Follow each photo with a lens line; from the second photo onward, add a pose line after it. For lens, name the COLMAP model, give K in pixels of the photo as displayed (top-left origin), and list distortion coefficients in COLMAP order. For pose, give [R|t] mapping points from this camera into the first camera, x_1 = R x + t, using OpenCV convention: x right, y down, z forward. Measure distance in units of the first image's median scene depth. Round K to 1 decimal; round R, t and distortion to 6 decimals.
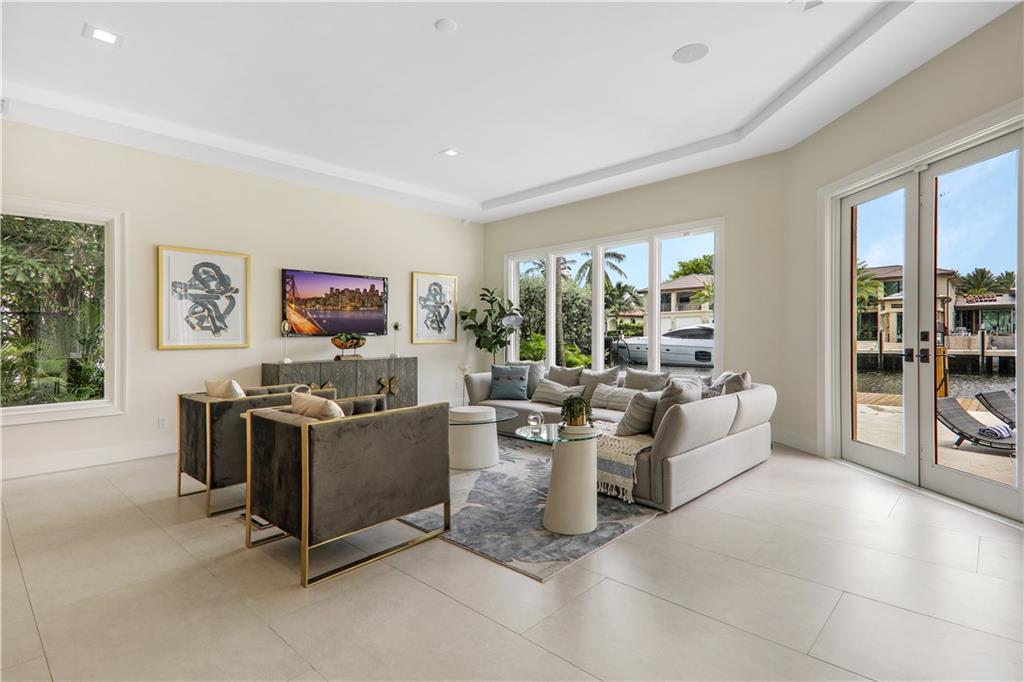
lens RADIAL K [[499.2, 0, 522.2], [0, 499.2, 332.3], [0, 0, 1]] dist [-0.013376, -0.002647]
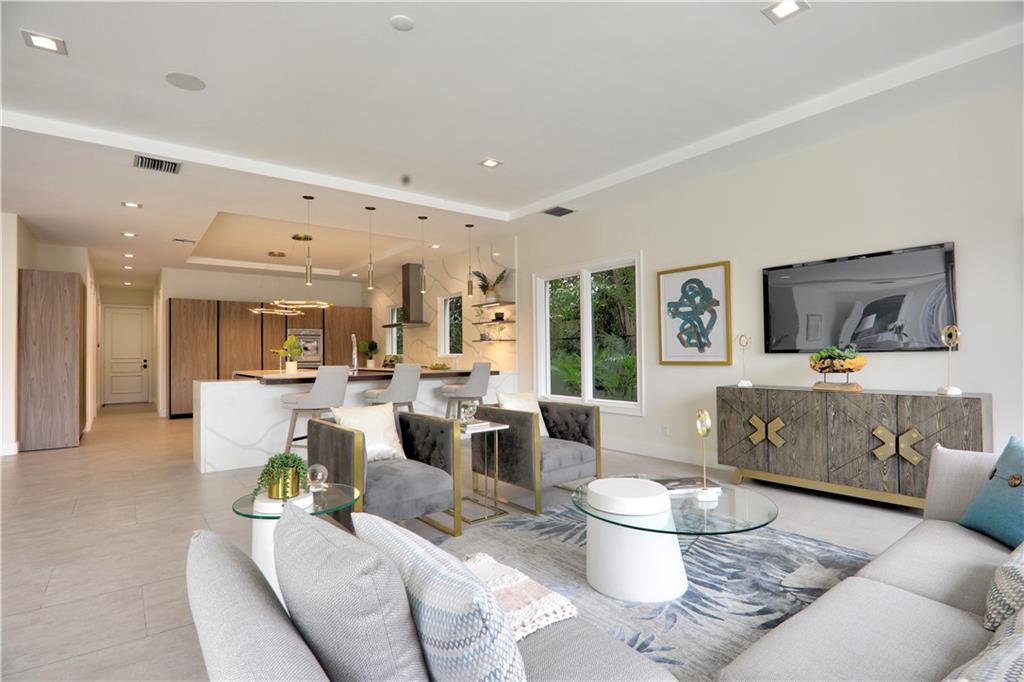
lens RADIAL K [[499.2, 0, 517.8], [0, 499.2, 340.7], [0, 0, 1]] dist [-0.013376, -0.002647]
pose [[-0.143712, -0.010350, -0.989565, 0.385826], [0.016441, 0.999782, -0.012845, -0.008475], [0.989483, -0.018115, -0.143511, 0.752498]]
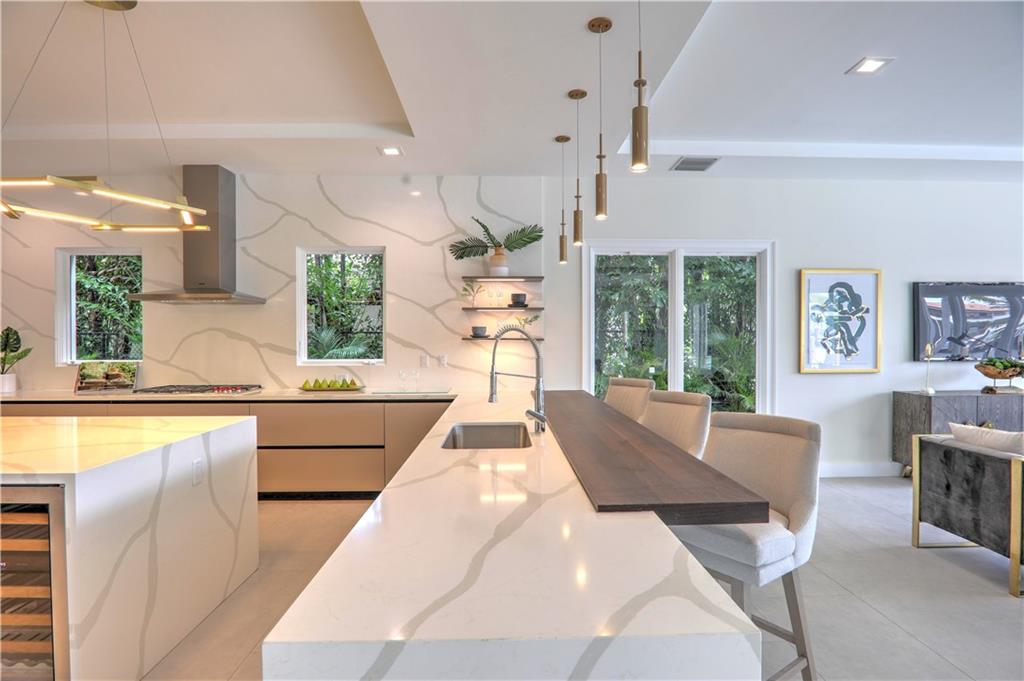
lens RADIAL K [[499.2, 0, 502.7], [0, 499.2, 335.1], [0, 0, 1]] dist [-0.013376, -0.002647]
pose [[0.717414, 0.017362, -0.696430, -0.412879], [-0.006194, 0.999809, 0.018545, -0.050694], [0.696619, -0.008990, 0.717385, -0.128930]]
